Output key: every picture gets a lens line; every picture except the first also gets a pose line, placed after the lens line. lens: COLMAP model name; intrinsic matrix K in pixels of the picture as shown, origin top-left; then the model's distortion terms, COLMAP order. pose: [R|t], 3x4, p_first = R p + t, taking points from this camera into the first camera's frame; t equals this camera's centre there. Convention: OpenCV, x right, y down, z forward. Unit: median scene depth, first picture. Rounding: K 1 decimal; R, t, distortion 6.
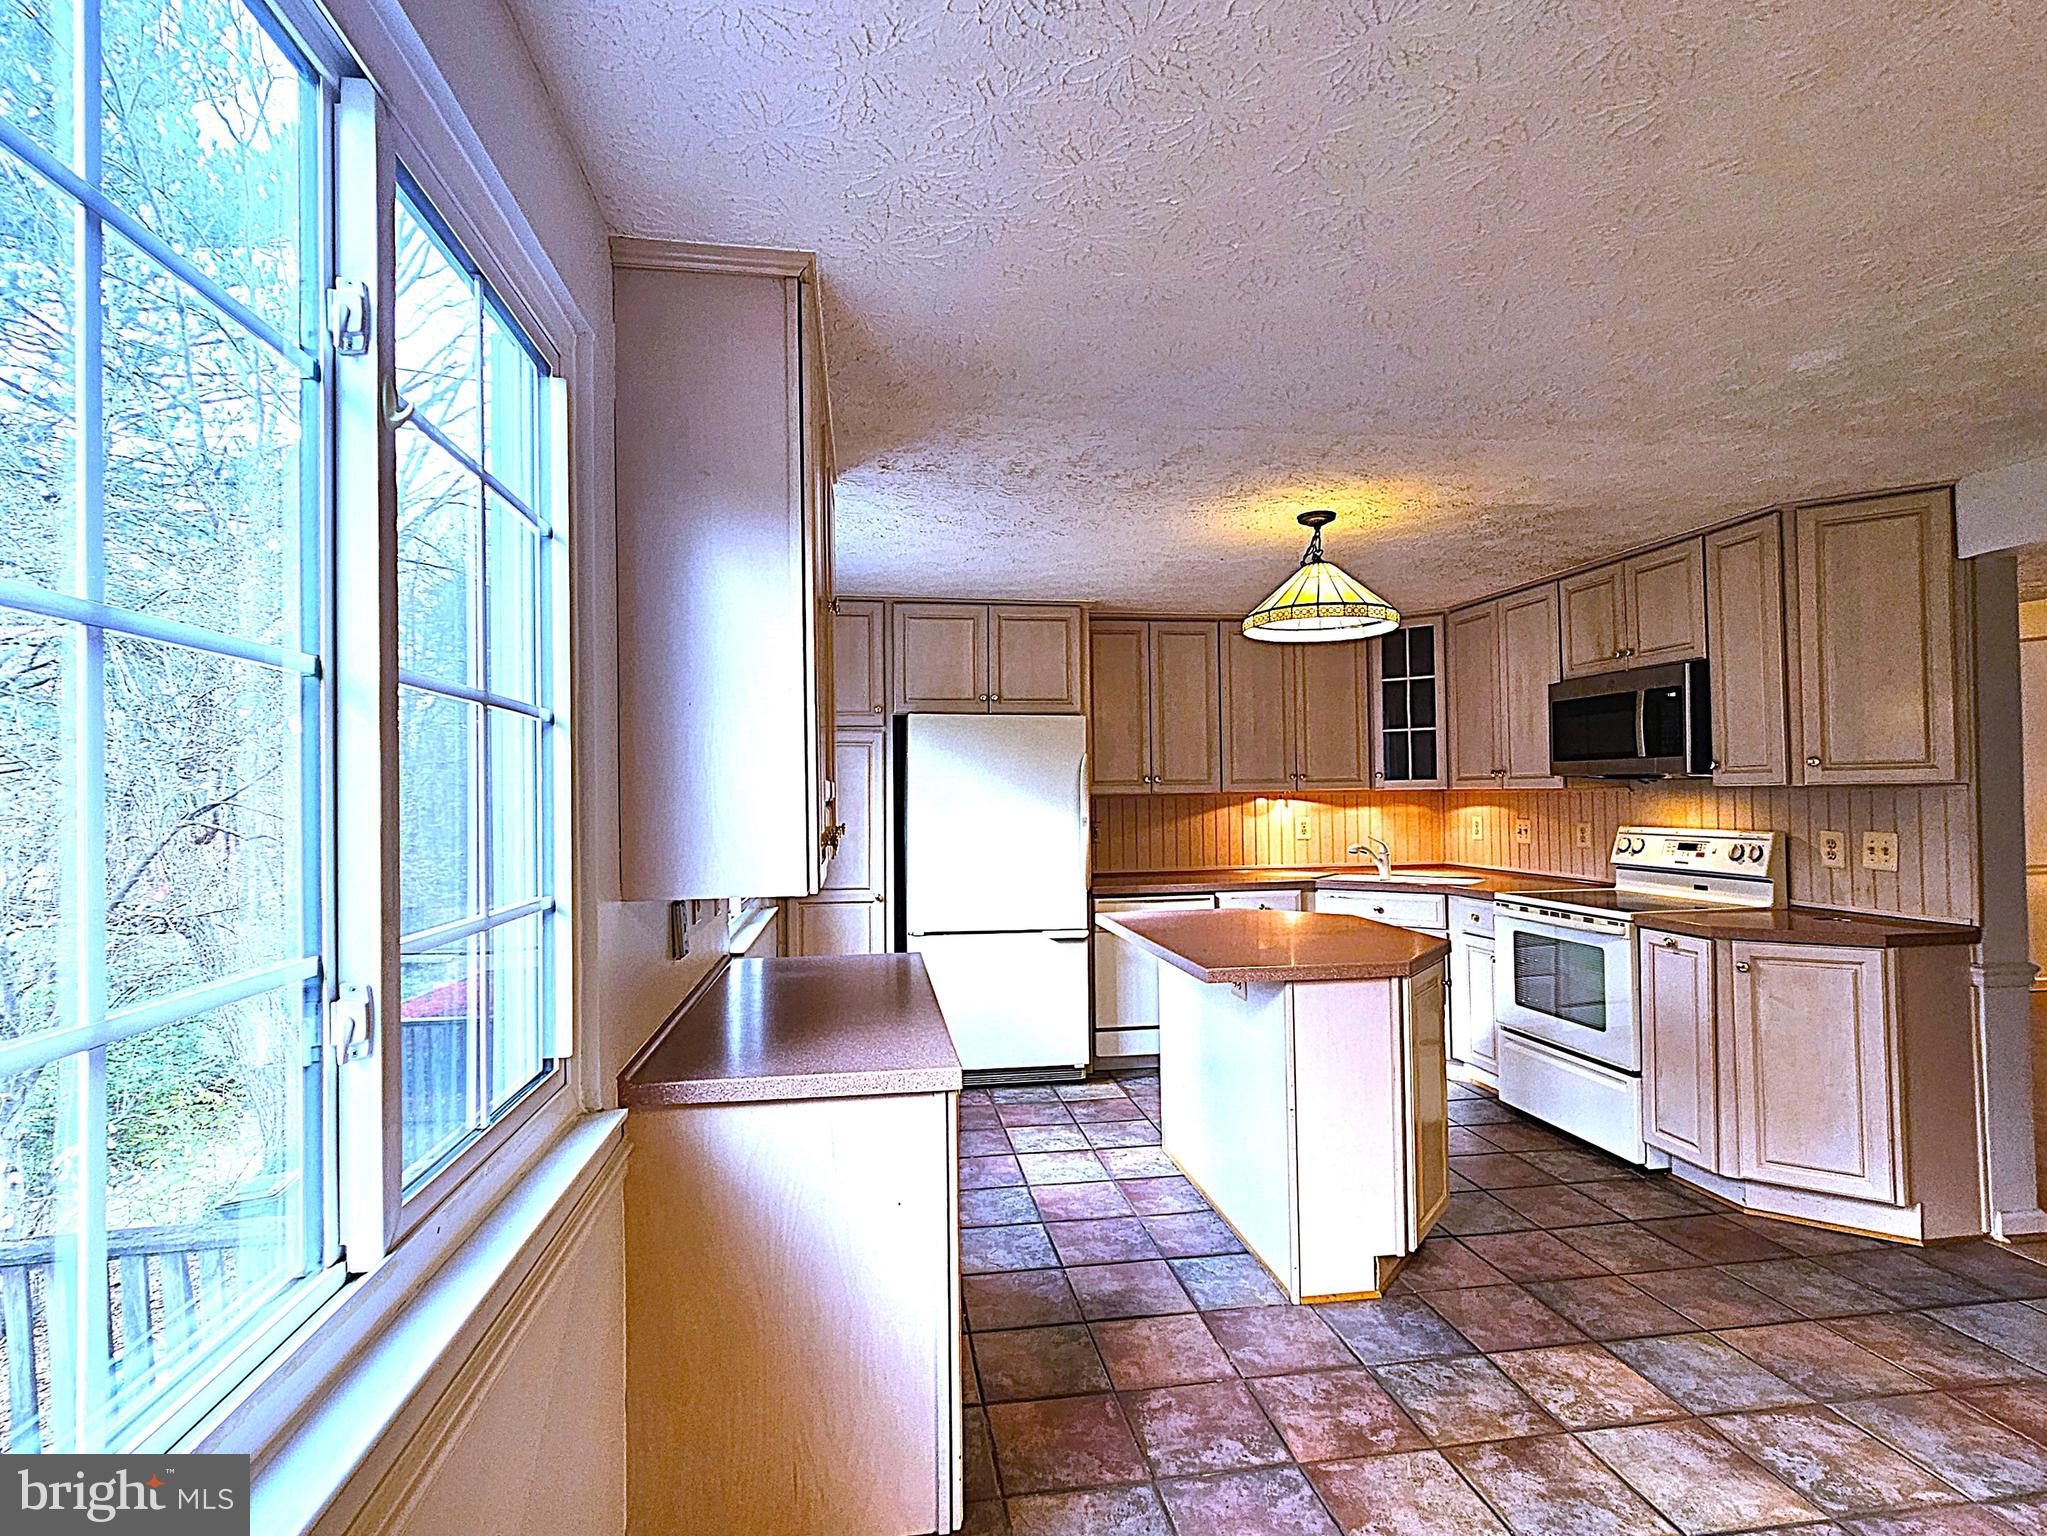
lens RADIAL K [[976.6, 0, 999.8], [0, 976.6, 773.6], [0, 0, 1]] dist [-0.015837, 0.000565]
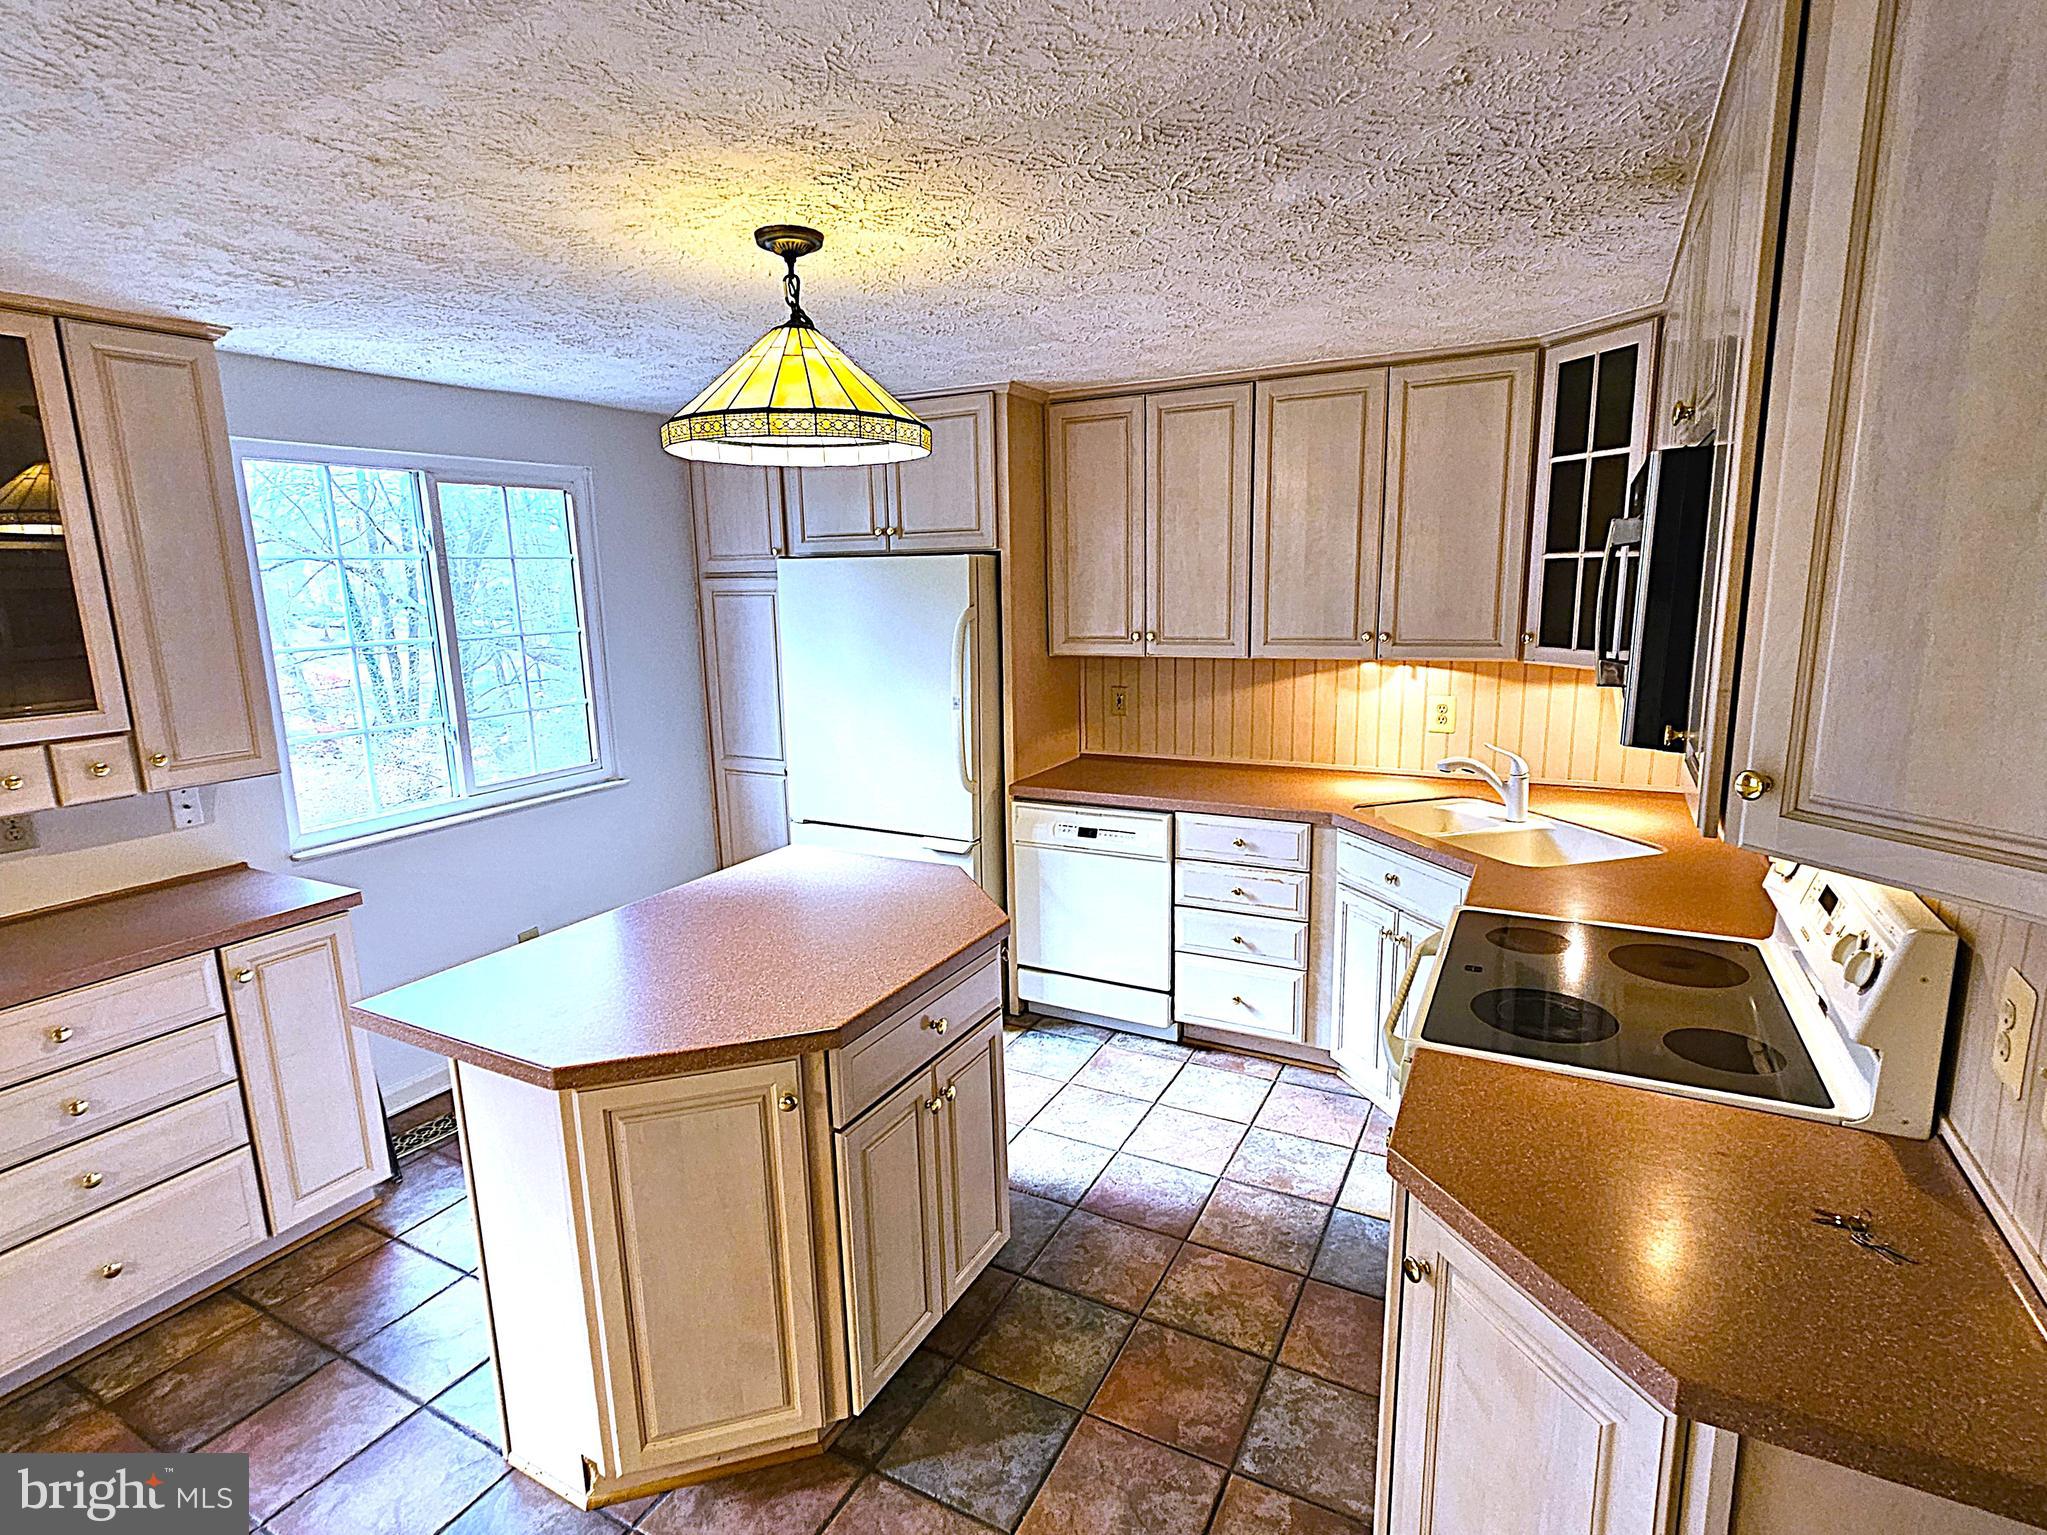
lens RADIAL K [[1014.0, 0, 1005.3], [0, 1014.0, 766.4], [0, 0, 1]] dist [-0.002246, 0.001430]
pose [[0.808327, 0.104015, -0.579473, 0.571081], [0.024904, 0.977347, 0.210173, -0.064705], [0.588207, -0.184320, 0.787425, 0.411515]]
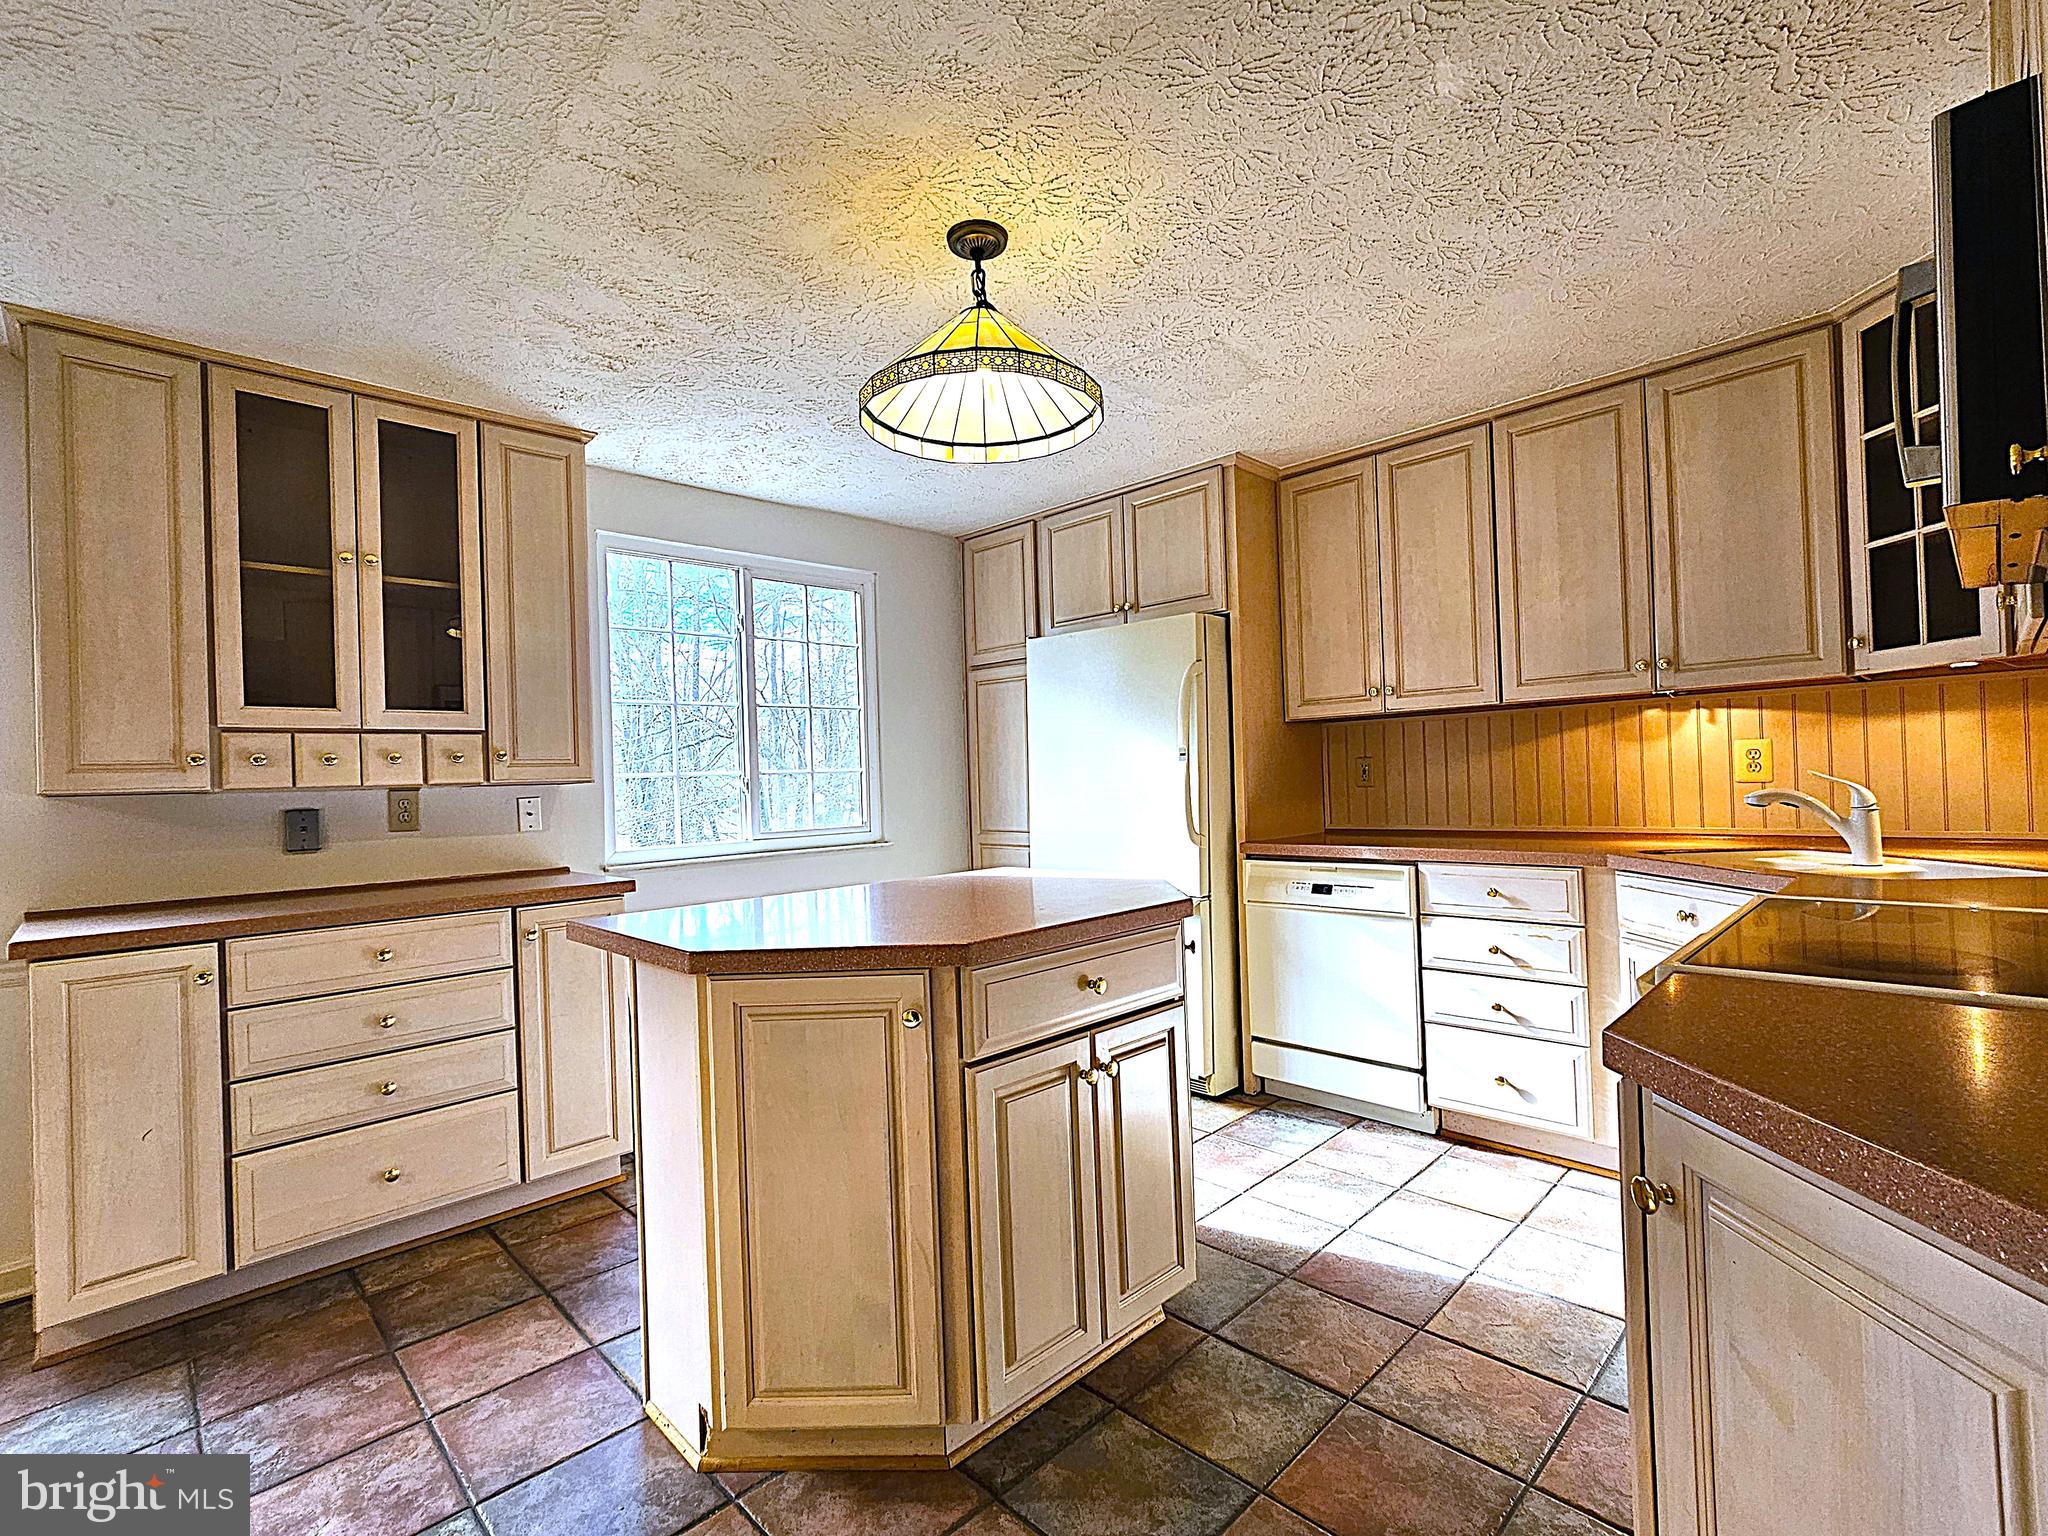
lens RADIAL K [[924.0, 0, 1019.0], [0, 924.0, 769.3], [0, 0, 1]] dist [-0.003622, 0.000576]
pose [[0.599689, -0.012125, -0.800141, 0.582804], [0.041283, 0.999023, 0.015802, 0.045151], [0.799168, -0.042508, 0.599603, 0.478158]]
